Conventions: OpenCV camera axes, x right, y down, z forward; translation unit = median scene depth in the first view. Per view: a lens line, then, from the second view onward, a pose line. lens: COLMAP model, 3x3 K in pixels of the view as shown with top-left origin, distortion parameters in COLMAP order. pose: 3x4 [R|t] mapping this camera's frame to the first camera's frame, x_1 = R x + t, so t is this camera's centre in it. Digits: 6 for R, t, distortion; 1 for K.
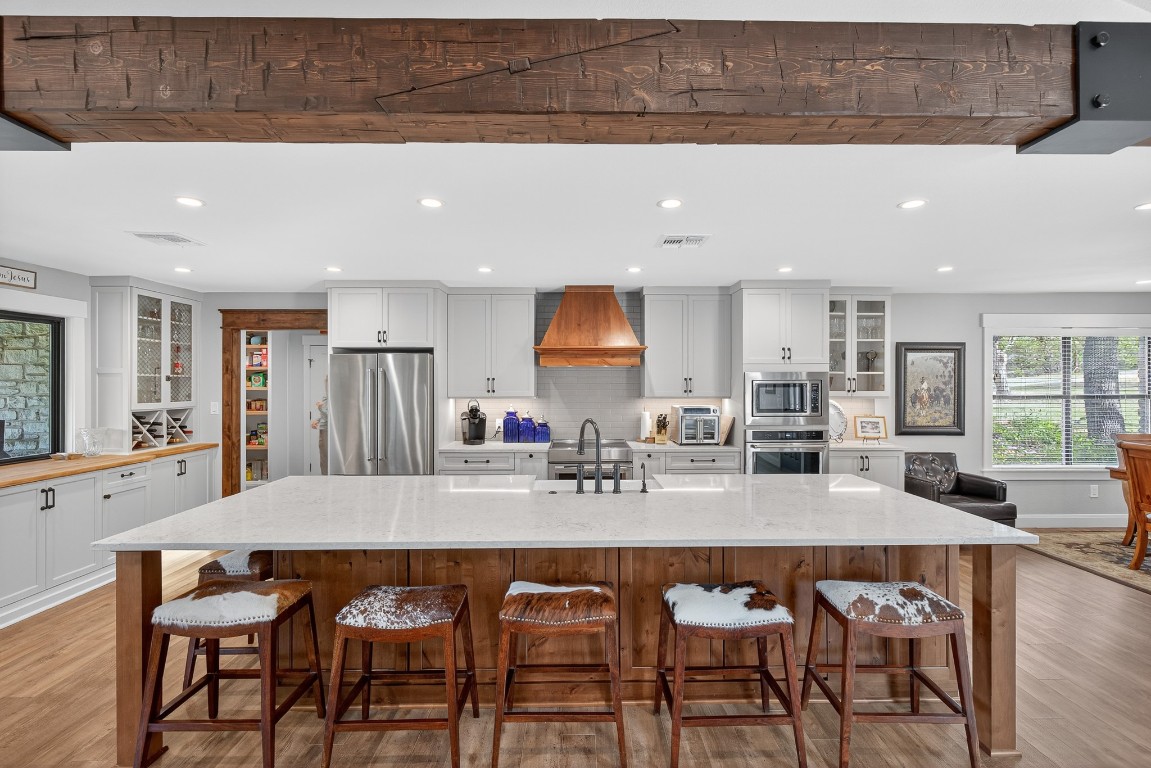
lens RADIAL K [[523.1, 0, 578.1], [0, 523.1, 387.0], [0, 0, 1]] dist [0.002468, -0.000369]
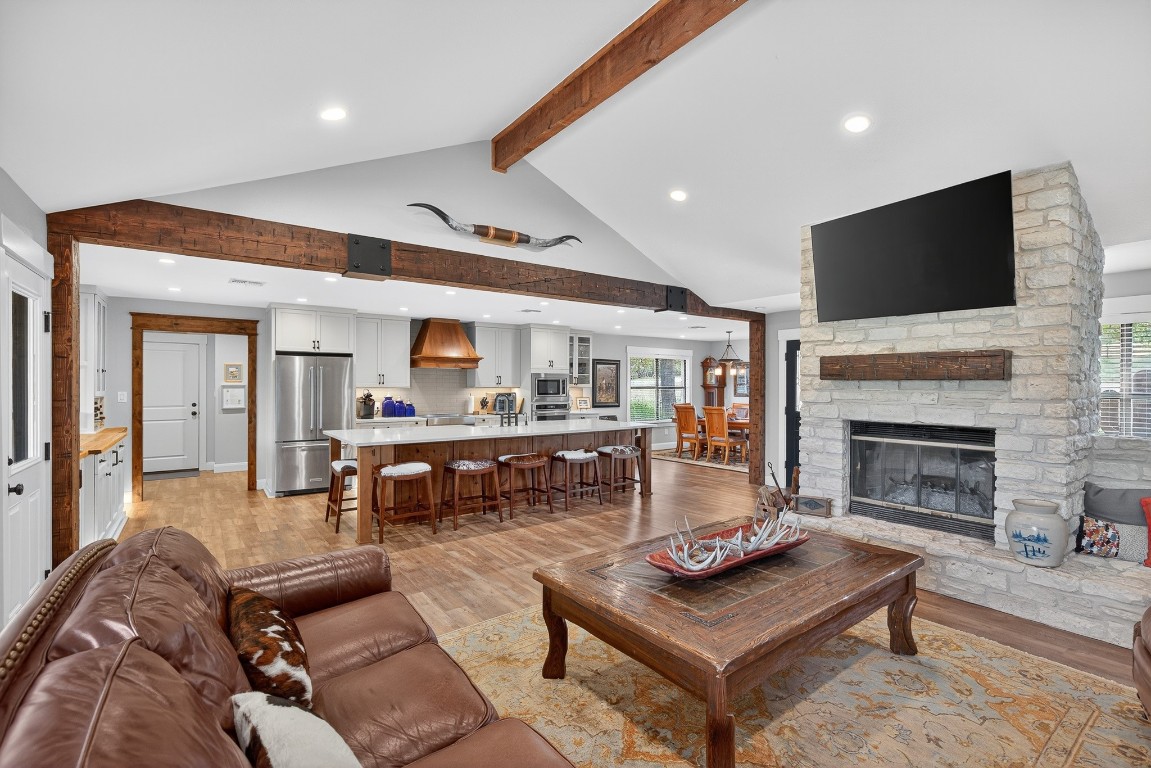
lens RADIAL K [[523.1, 0, 575.8], [0, 523.1, 384.1], [0, 0, 1]] dist [0.002468, -0.000369]
pose [[0.817062, 0.004188, 0.576534, -0.576511], [0.001311, 0.999958, -0.009122, 0.025545], [-0.576548, 0.008209, 0.817022, -0.556863]]
